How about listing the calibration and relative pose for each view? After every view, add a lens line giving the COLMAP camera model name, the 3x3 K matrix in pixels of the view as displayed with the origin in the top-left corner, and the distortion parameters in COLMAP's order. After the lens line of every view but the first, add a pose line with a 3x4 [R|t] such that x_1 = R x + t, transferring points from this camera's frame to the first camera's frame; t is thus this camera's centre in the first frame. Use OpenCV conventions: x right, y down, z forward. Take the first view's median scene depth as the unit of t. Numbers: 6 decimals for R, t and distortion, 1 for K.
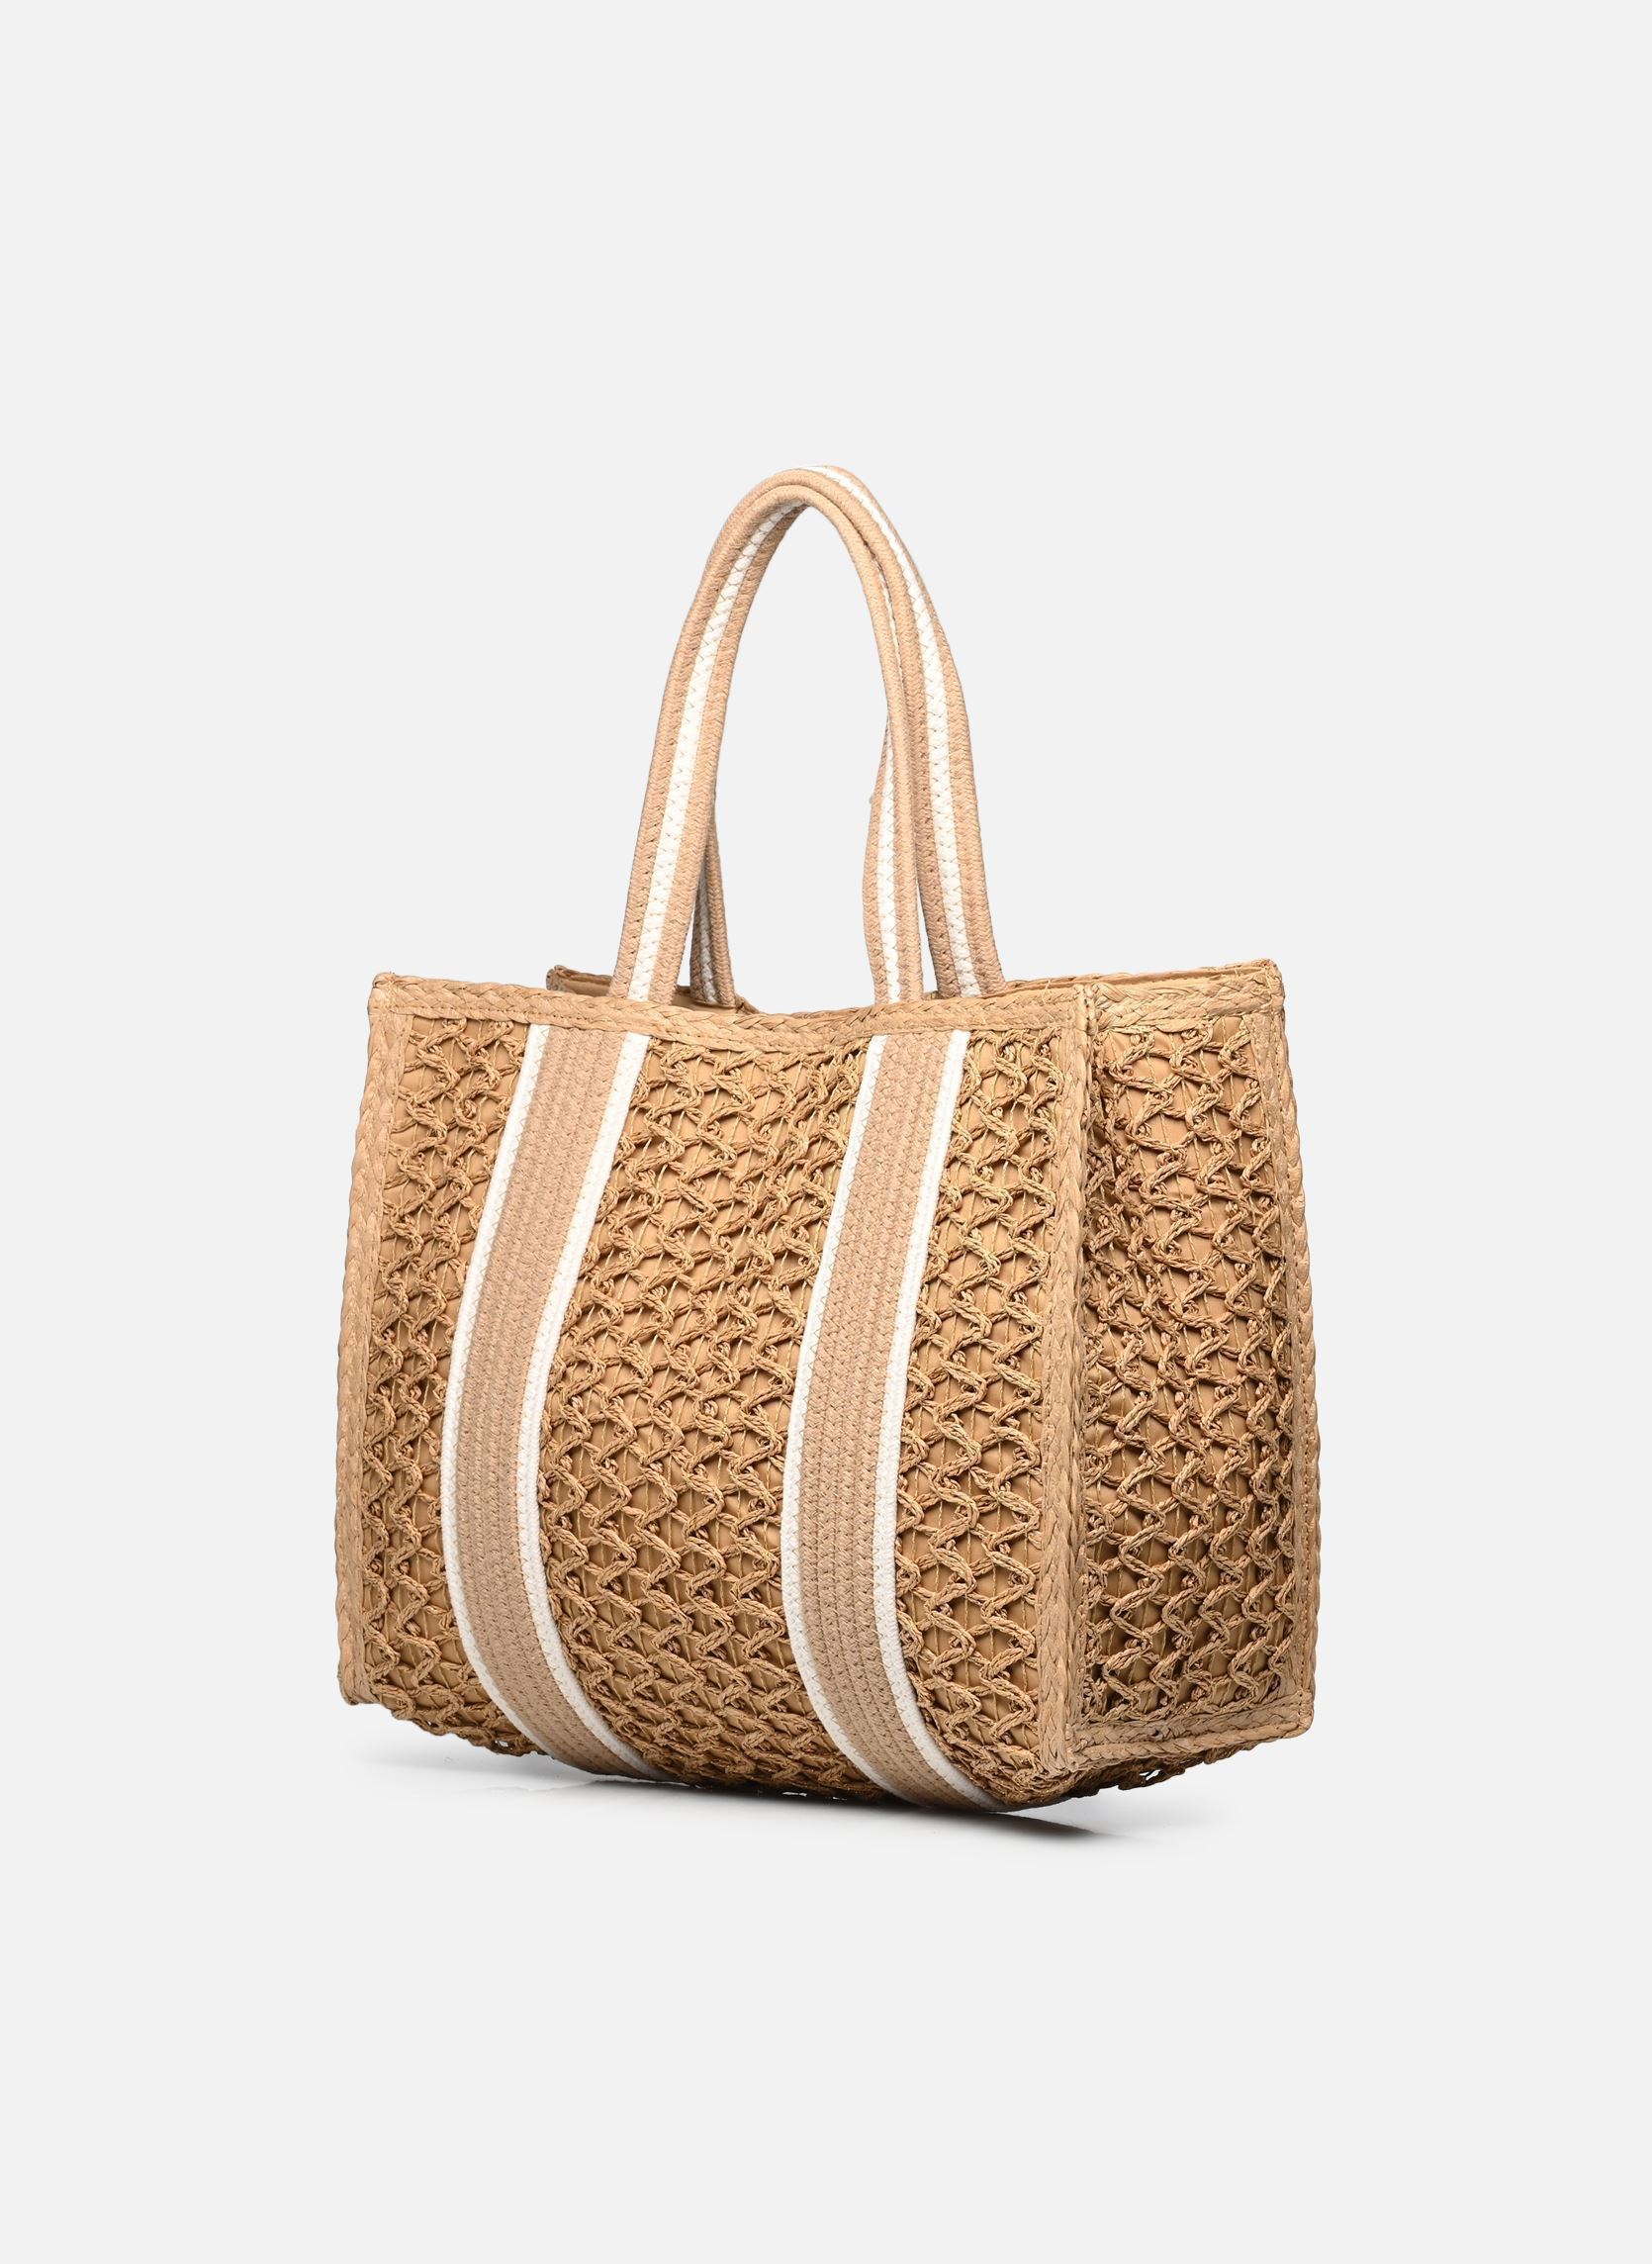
lens RADIAL K [[6946.7, 0, 826.0], [0, 6946.7, 1132.0], [0, 0, 1]] dist [0.028162, -0.214133]
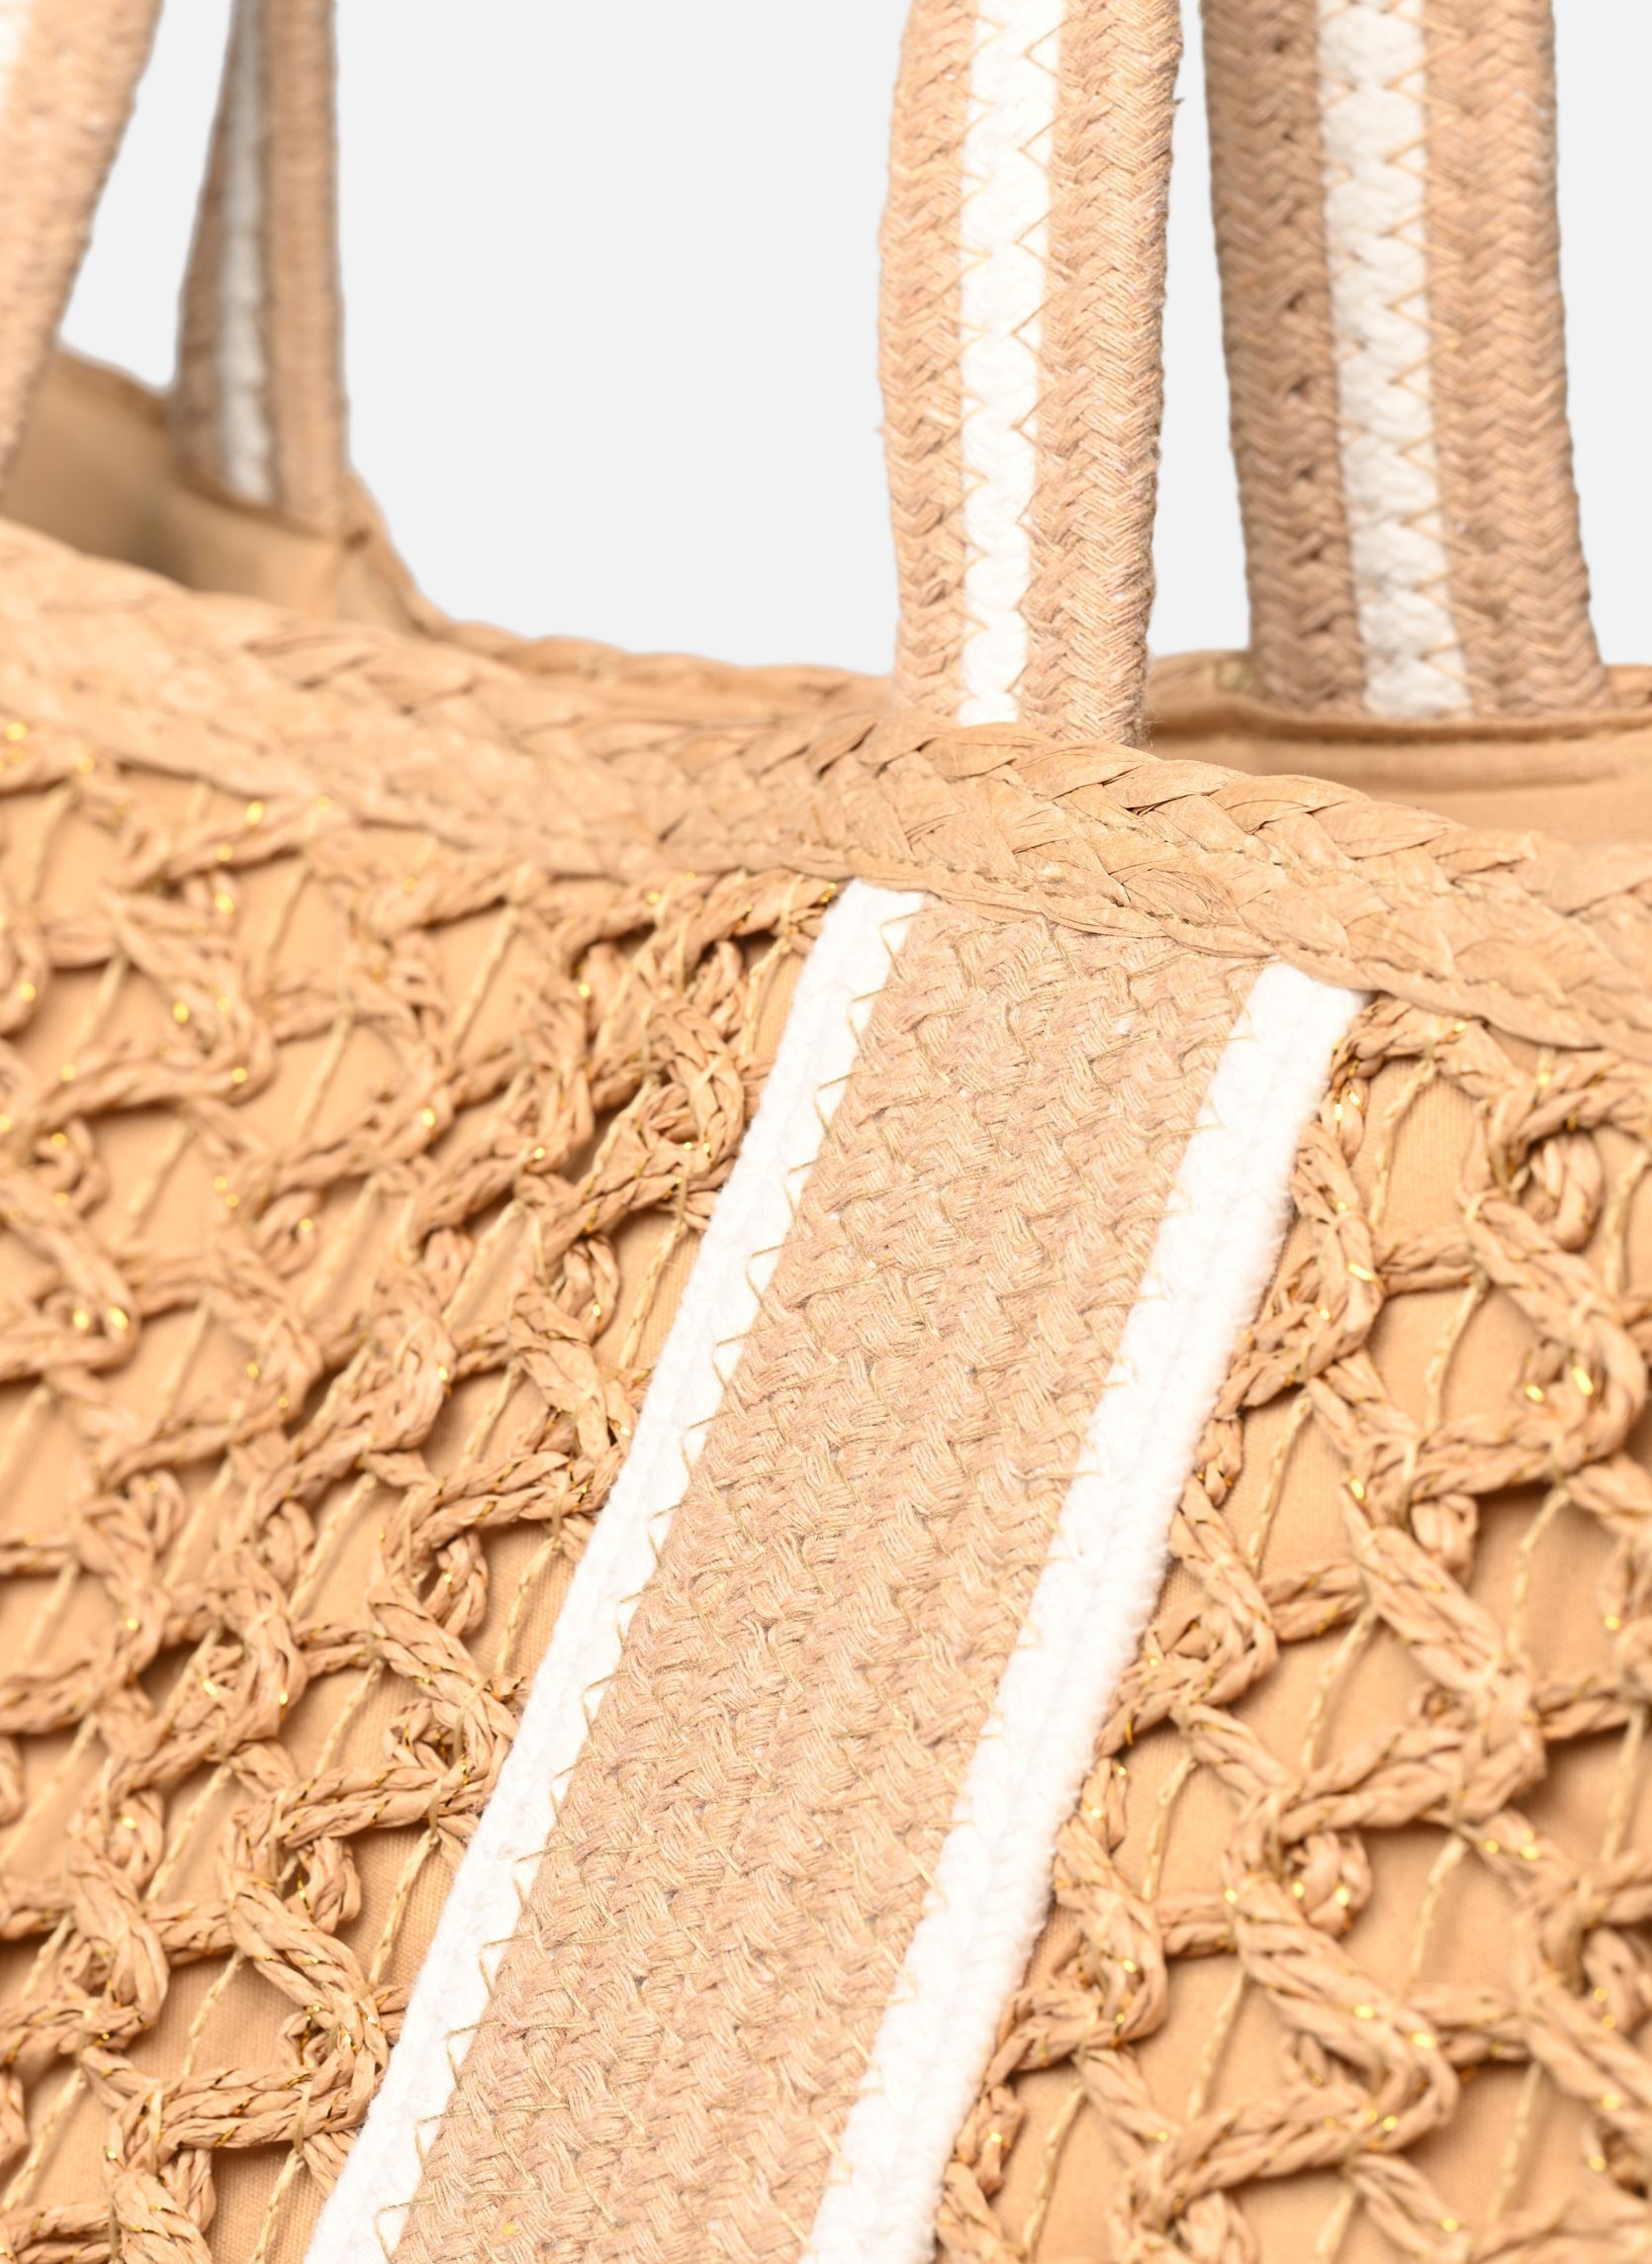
lens RADIAL K [[8277.4, 0, 826.0], [0, 8277.4, 1132.0], [0, 0, 1]] dist [-0.063208, -2.084333]
pose [[0.988949, 0.141850, -0.043100, 0.016807], [-0.136400, 0.984486, 0.110374, -0.031854], [0.058088, -0.103276, 0.992955, 0.784672]]
